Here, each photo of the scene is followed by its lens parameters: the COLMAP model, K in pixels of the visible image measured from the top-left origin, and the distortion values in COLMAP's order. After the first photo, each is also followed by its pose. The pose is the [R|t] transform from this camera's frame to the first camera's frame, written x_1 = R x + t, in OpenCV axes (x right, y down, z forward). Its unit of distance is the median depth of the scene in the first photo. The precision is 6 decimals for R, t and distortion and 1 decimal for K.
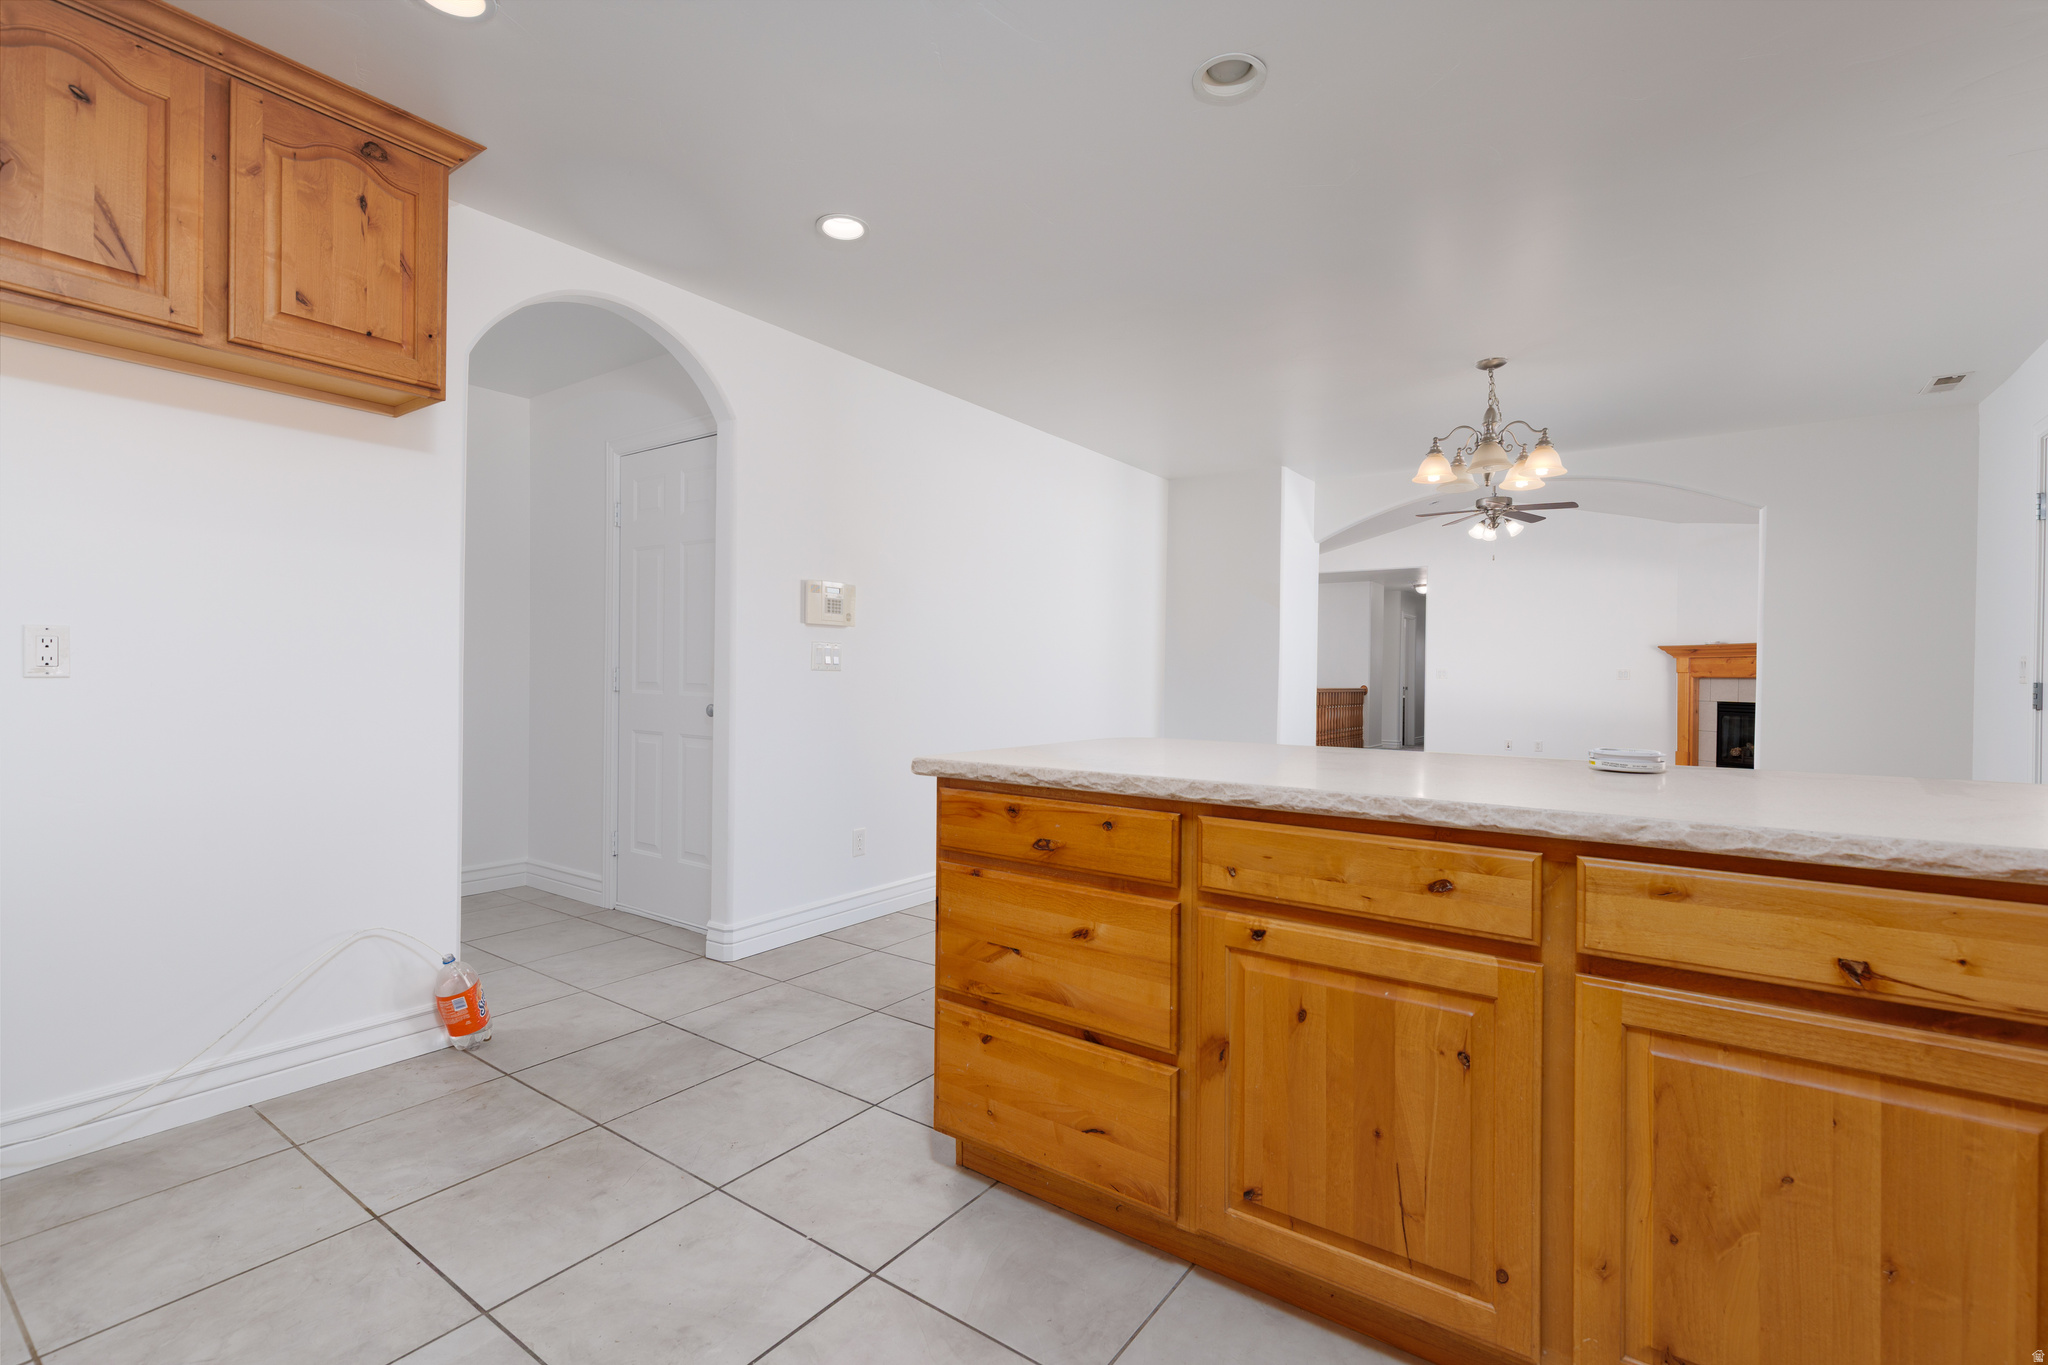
lens RADIAL K [[918.2, 0, 1031.7], [0, 918.2, 678.9], [0, 0, 1]] dist [0.007637, -0.001294]
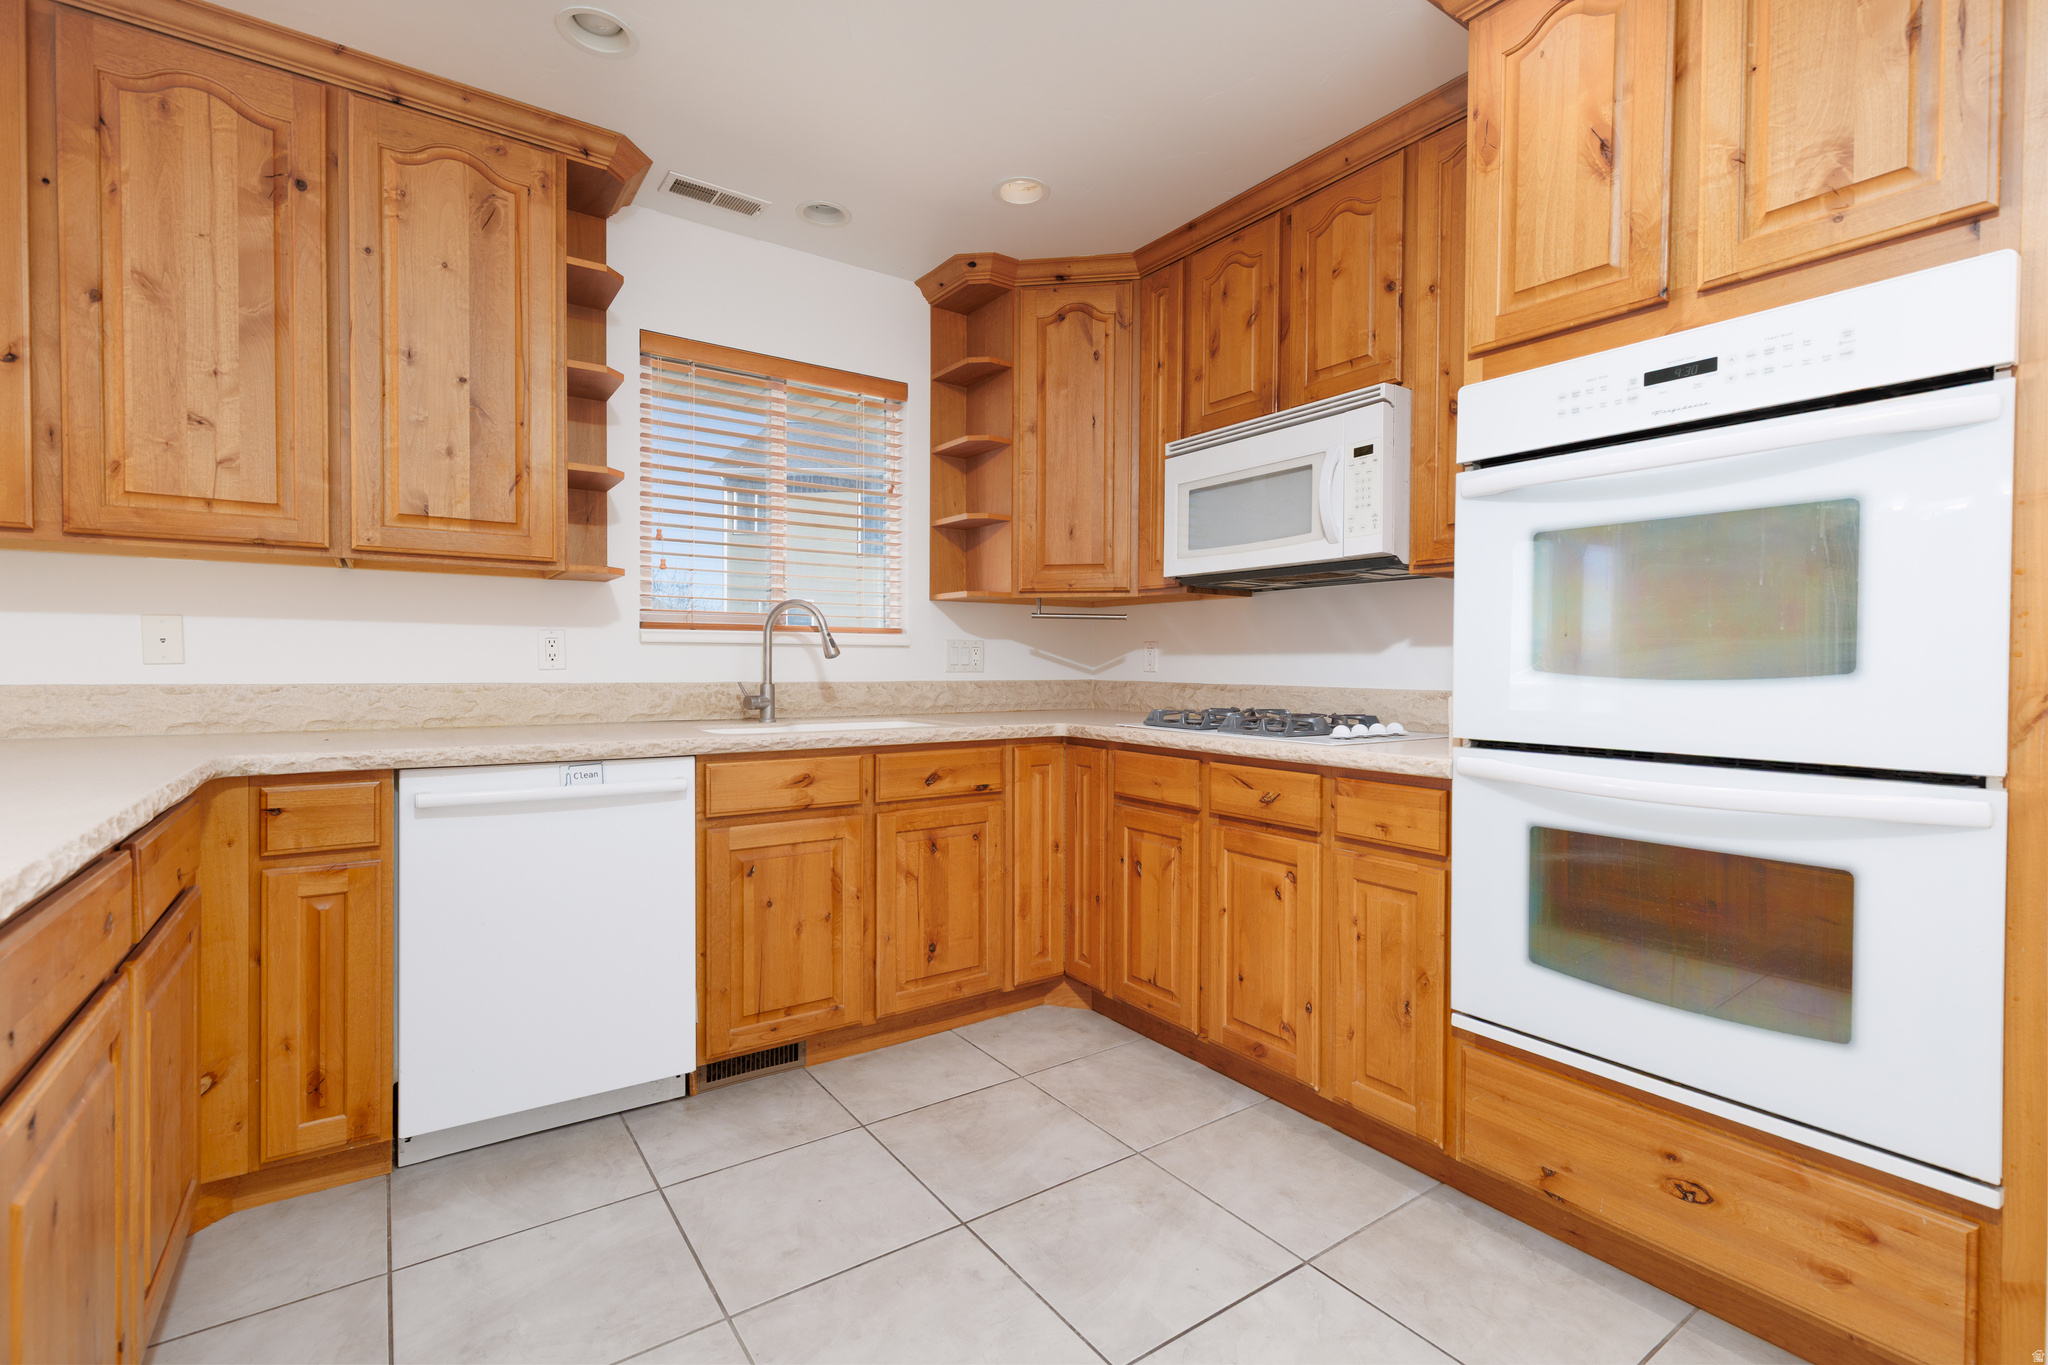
lens RADIAL K [[918.2, 0, 1030.8], [0, 918.2, 680.8], [0, 0, 1]] dist [0.007637, -0.001294]
pose [[-0.944582, -0.023569, 0.327429, -0.363808], [-0.016088, 0.999544, 0.025539, -0.009331], [-0.327882, 0.018856, -0.944531, 0.969342]]
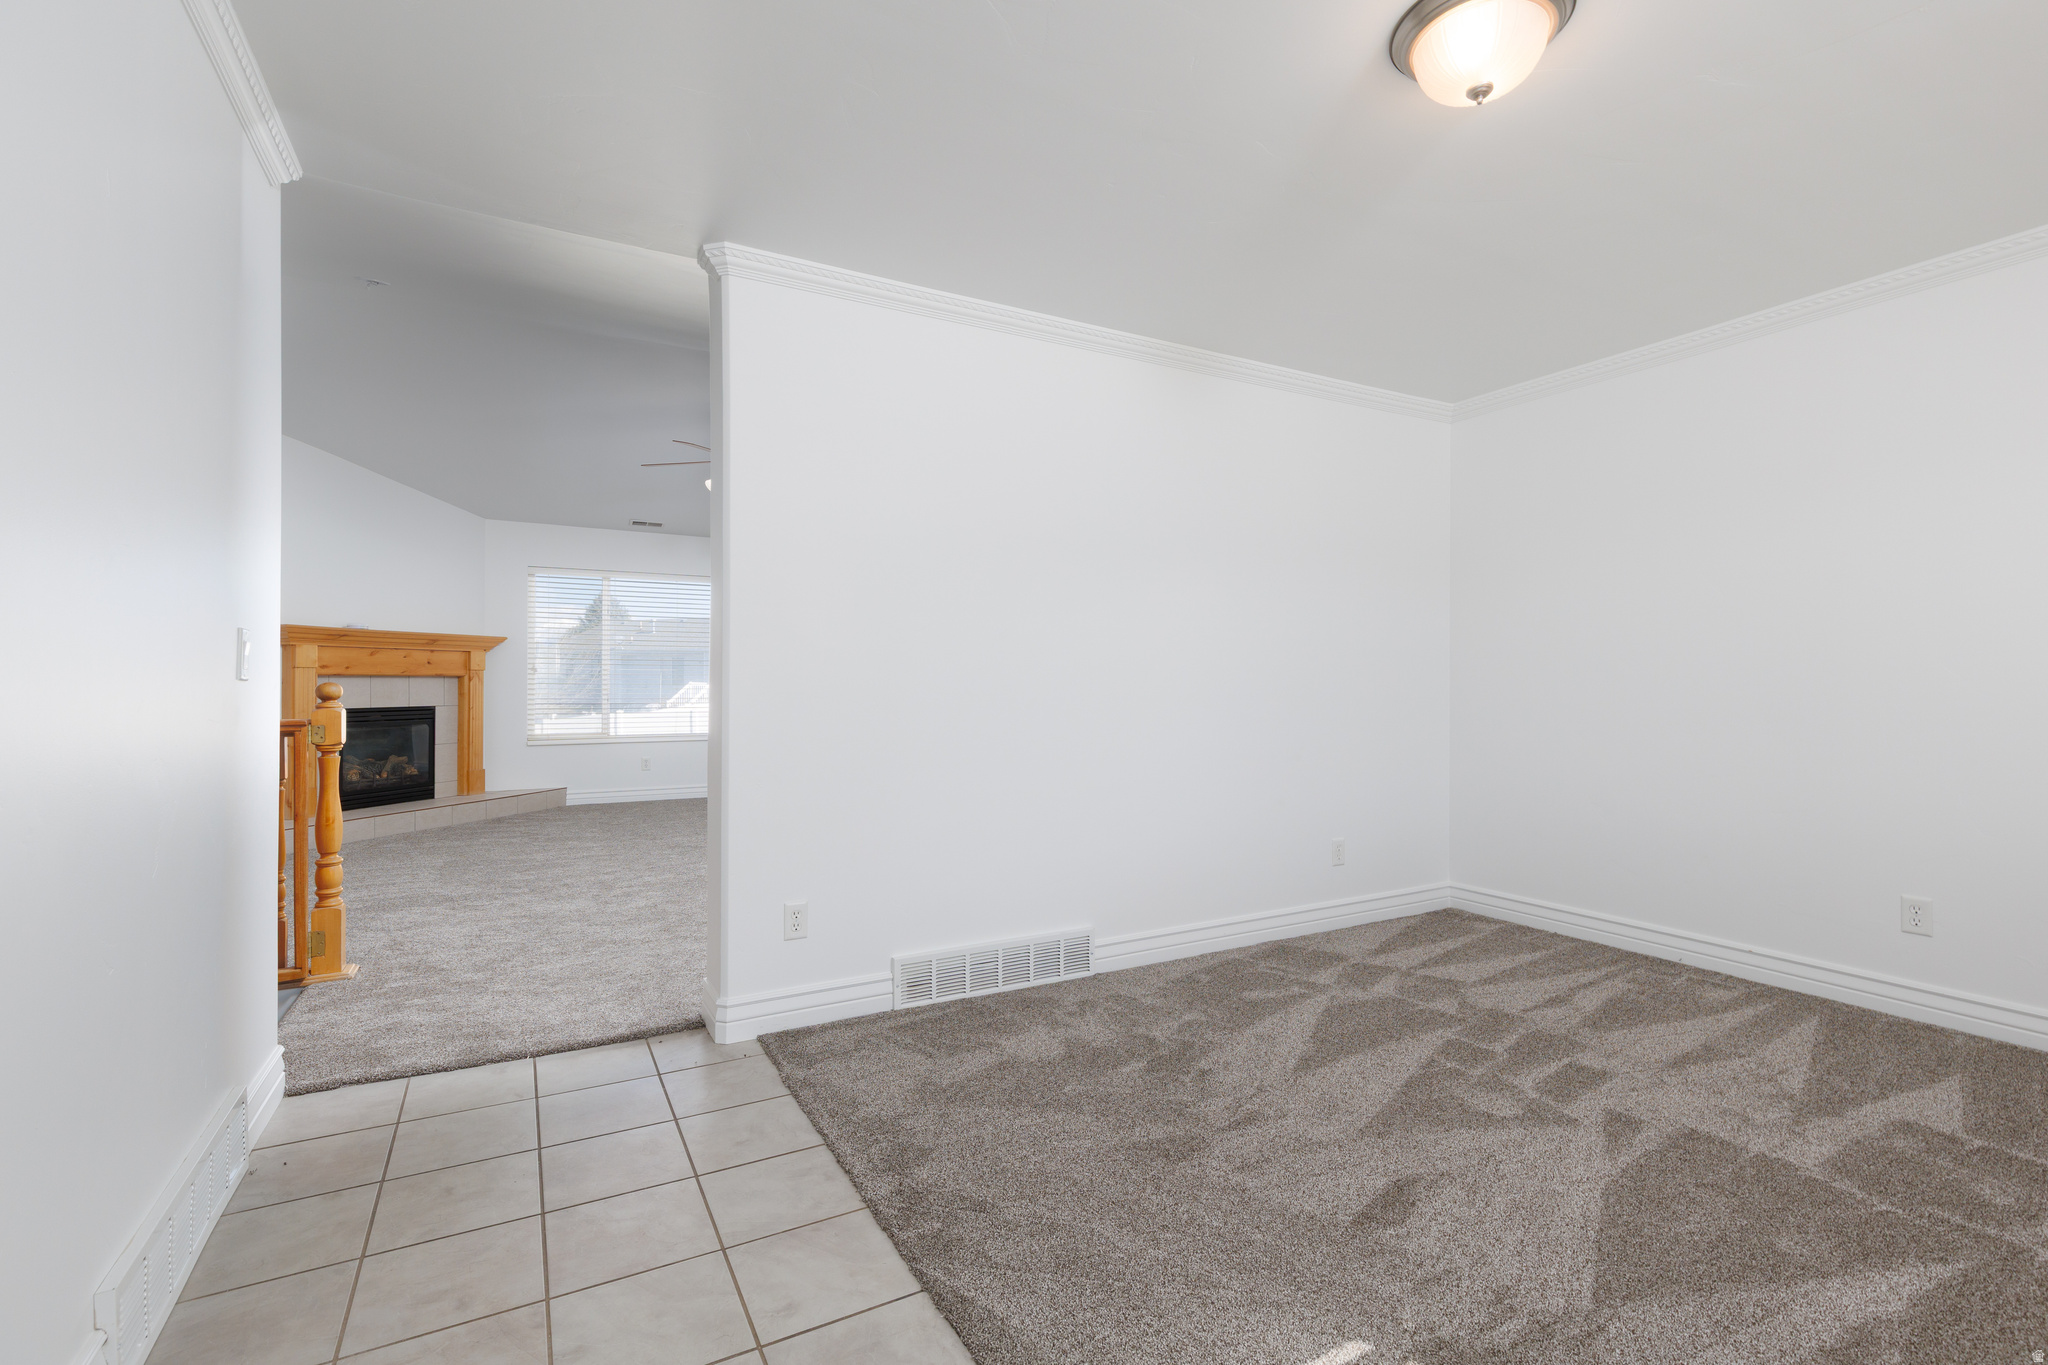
lens RADIAL K [[918.2, 0, 1030.0], [0, 918.2, 679.5], [0, 0, 1]] dist [0.007637, -0.001294]
pose [[-0.903626, -0.012827, 0.428130, -0.172233], [-0.010368, 0.999914, 0.008075, -0.041128], [-0.428196, 0.002859, -0.903681, 6.144894]]
